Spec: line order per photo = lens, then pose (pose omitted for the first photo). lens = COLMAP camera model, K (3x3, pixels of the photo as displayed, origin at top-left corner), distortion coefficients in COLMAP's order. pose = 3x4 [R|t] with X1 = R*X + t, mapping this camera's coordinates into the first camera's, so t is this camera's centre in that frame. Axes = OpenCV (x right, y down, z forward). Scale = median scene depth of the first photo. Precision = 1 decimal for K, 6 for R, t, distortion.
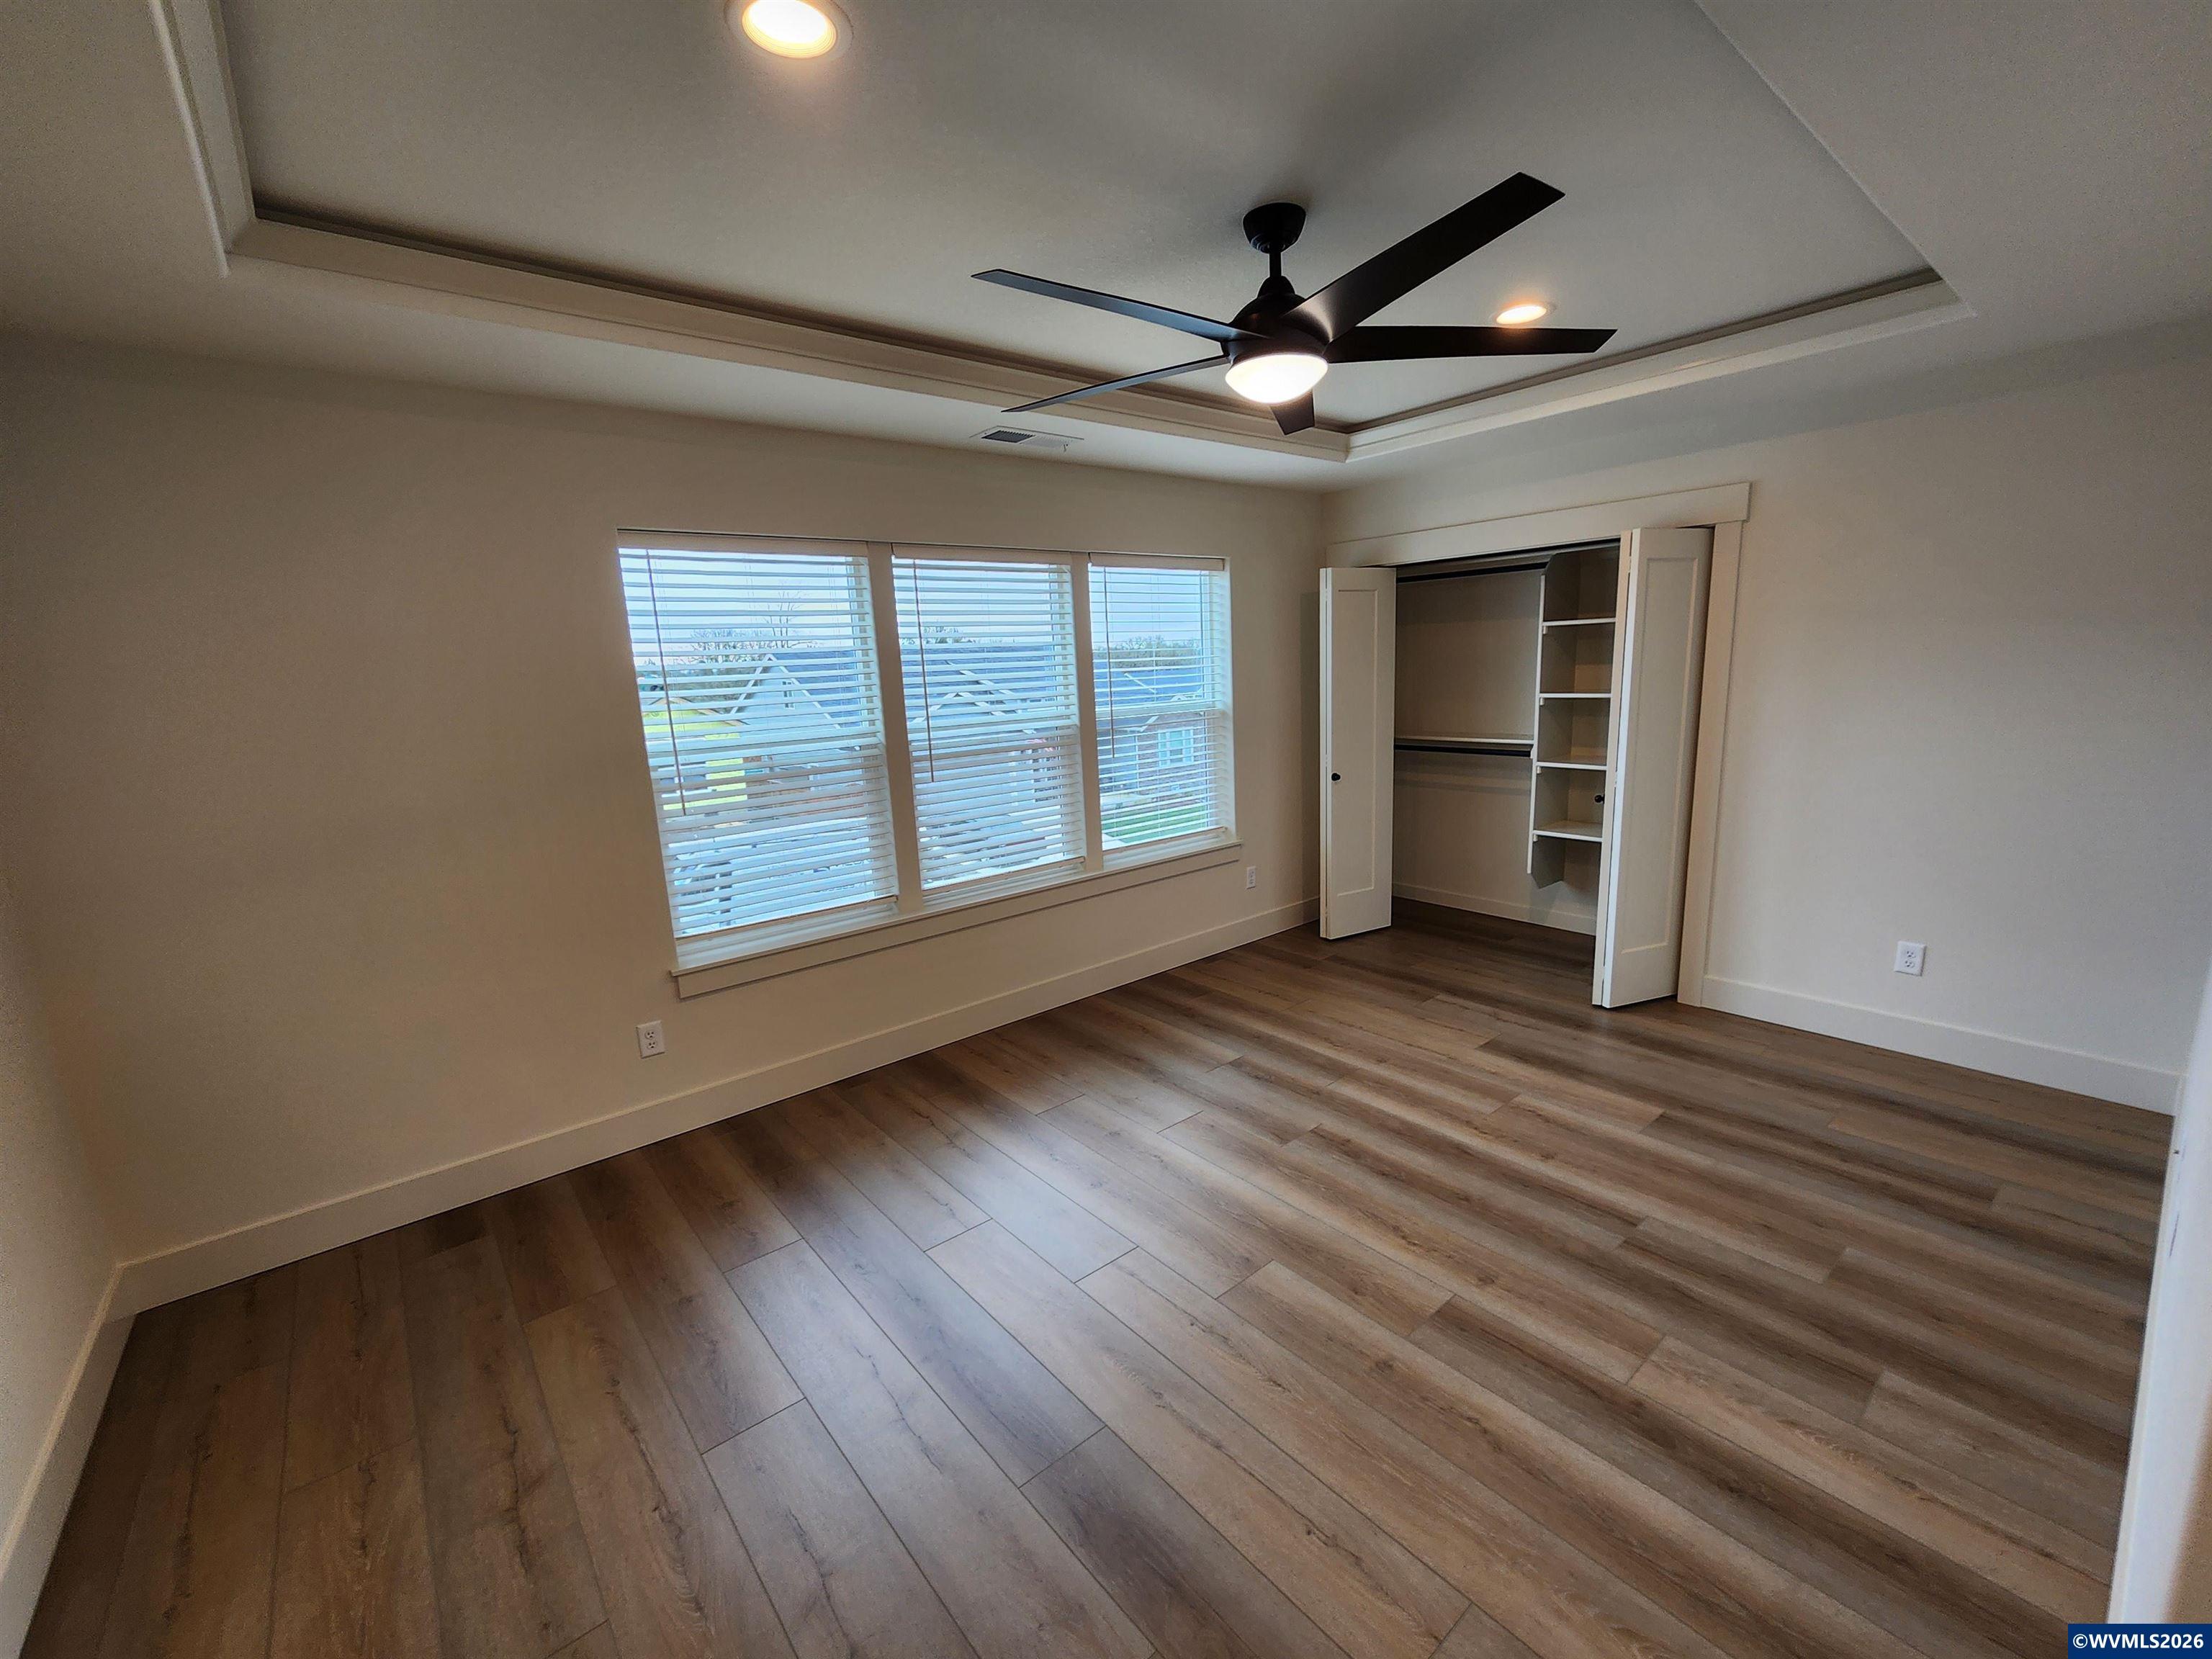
lens RADIAL K [[910.6, 0, 1106.0], [0, 910.6, 829.5], [0, 0, 1]] dist [-0.001248, -0.000189]
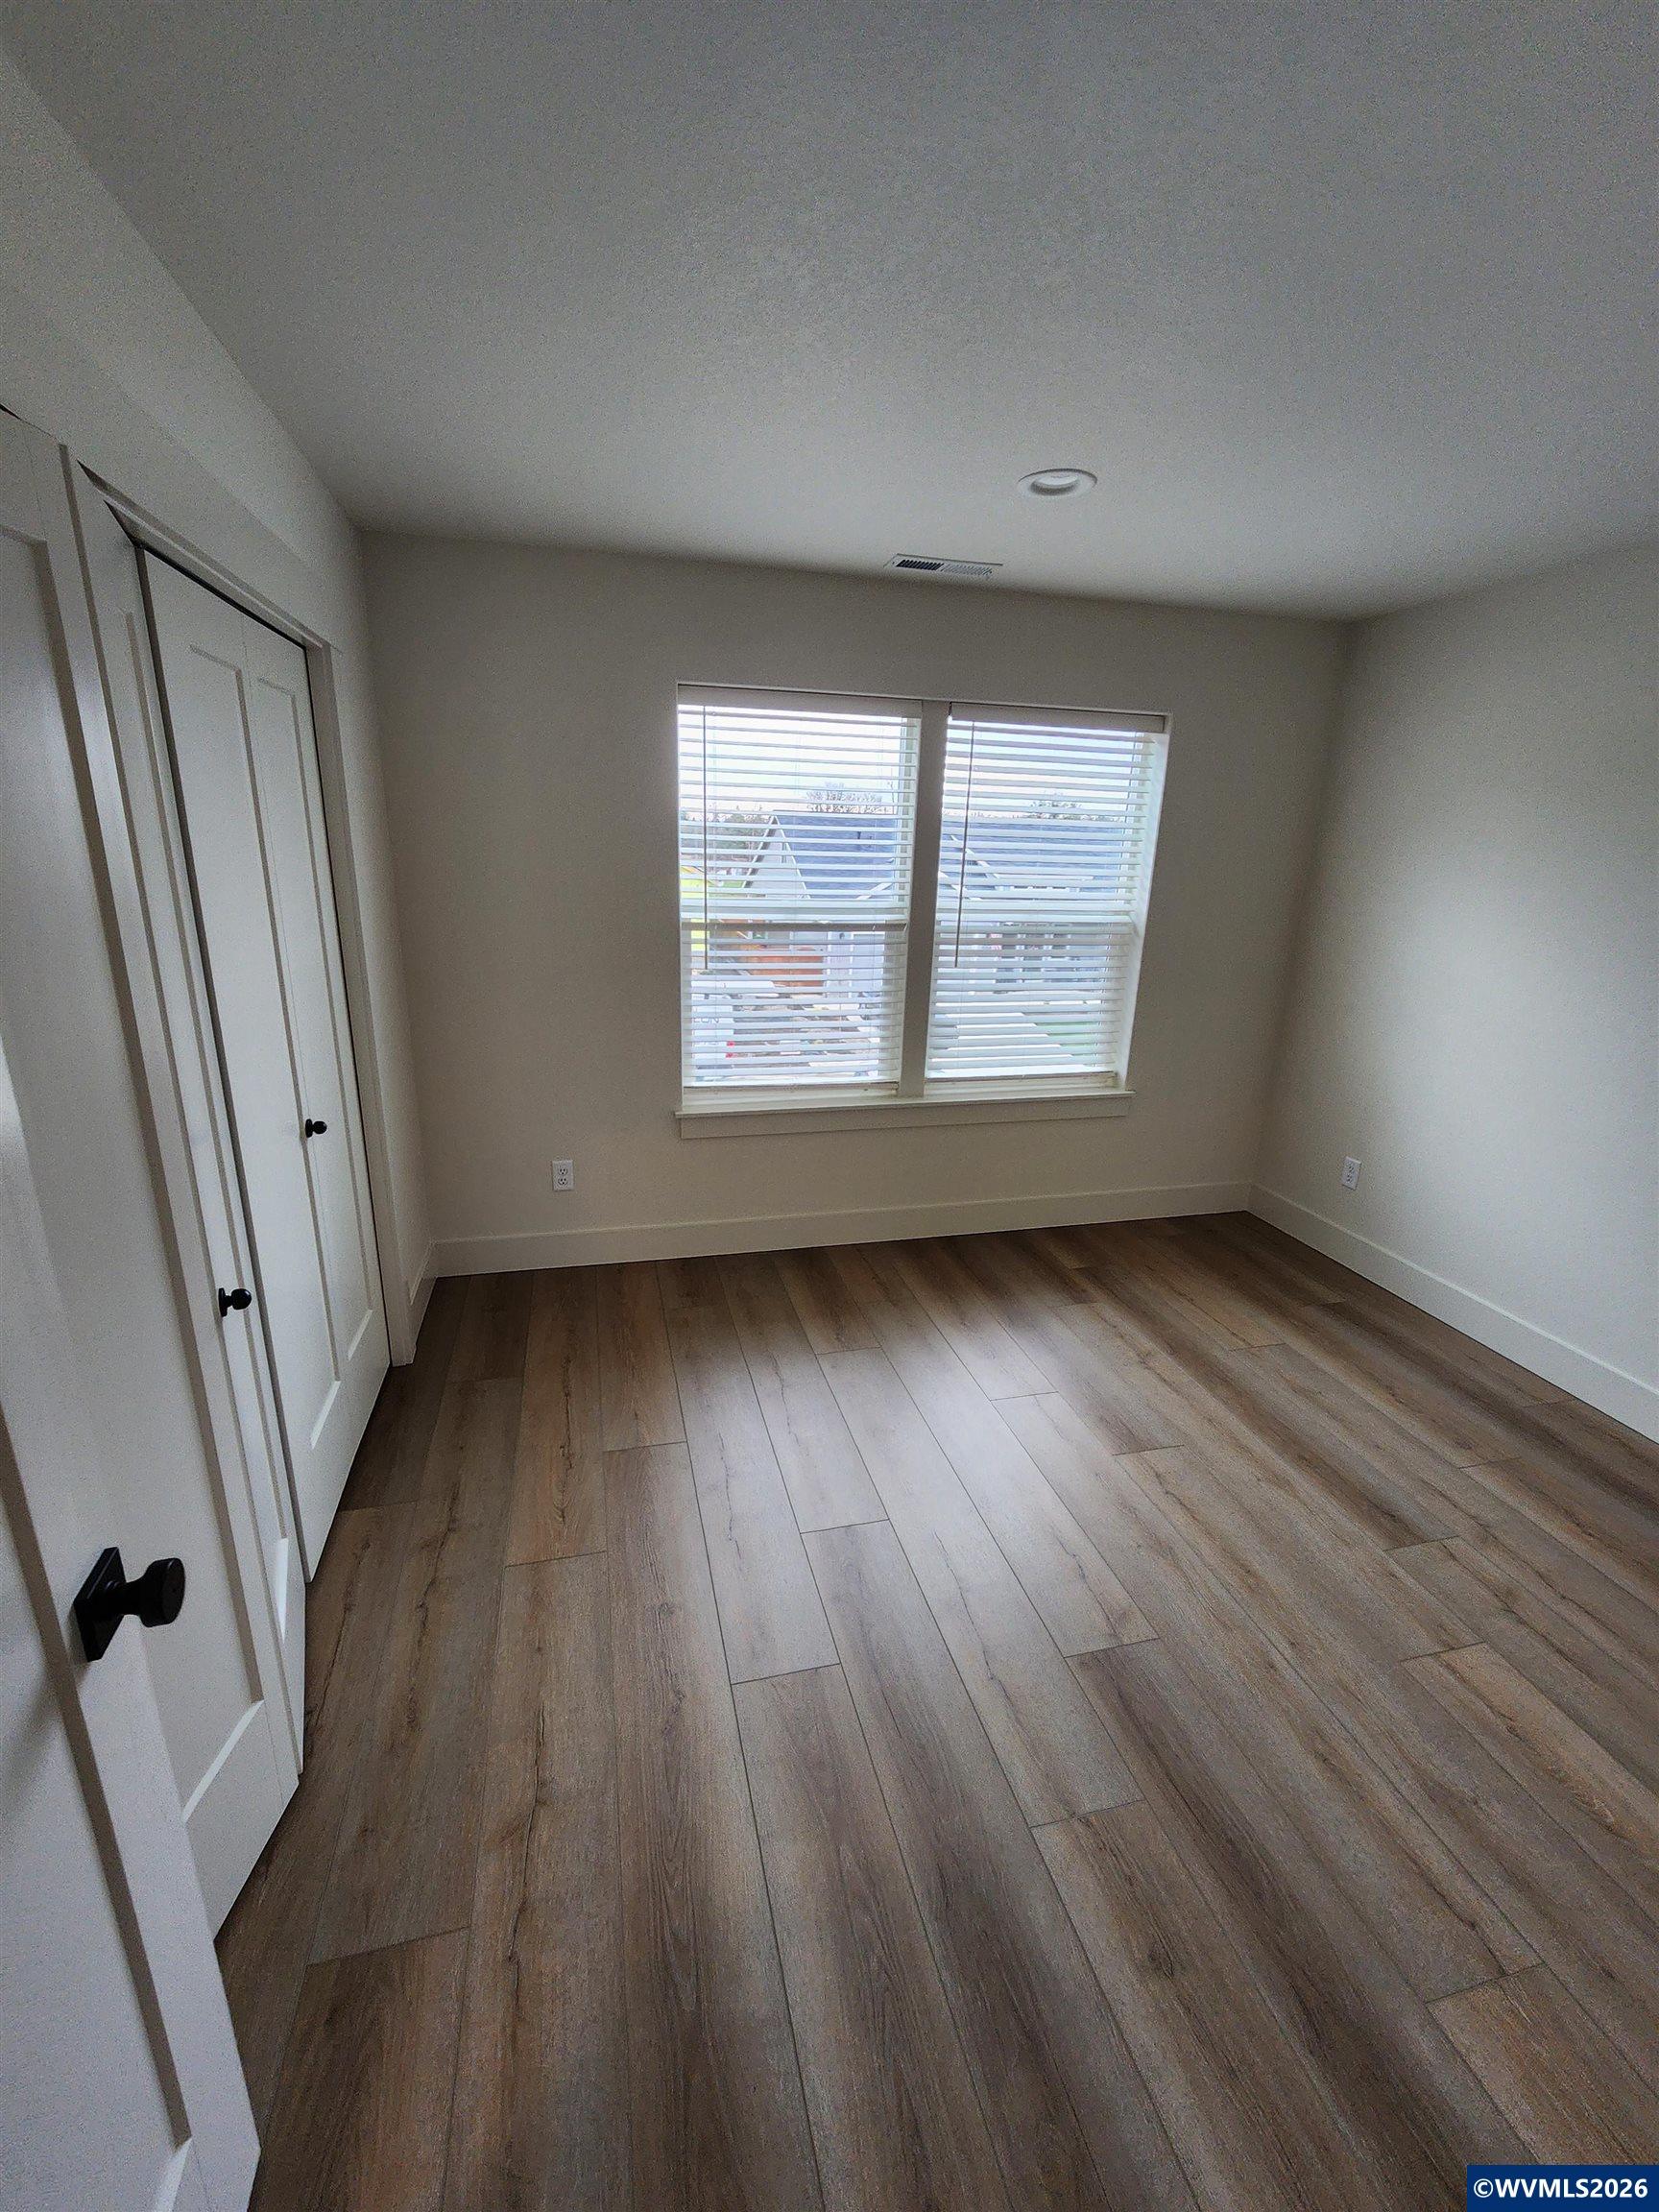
lens RADIAL K [[903.7, 0, 826.2], [0, 903.7, 1162.5], [0, 0, 1]] dist [-0.051096, -0.000036]
pose [[0.898481, 0.206696, -0.387310, 0.113272], [-0.139666, 0.970972, 0.194183, -0.022304], [0.416204, -0.120376, 0.901268, 0.091564]]
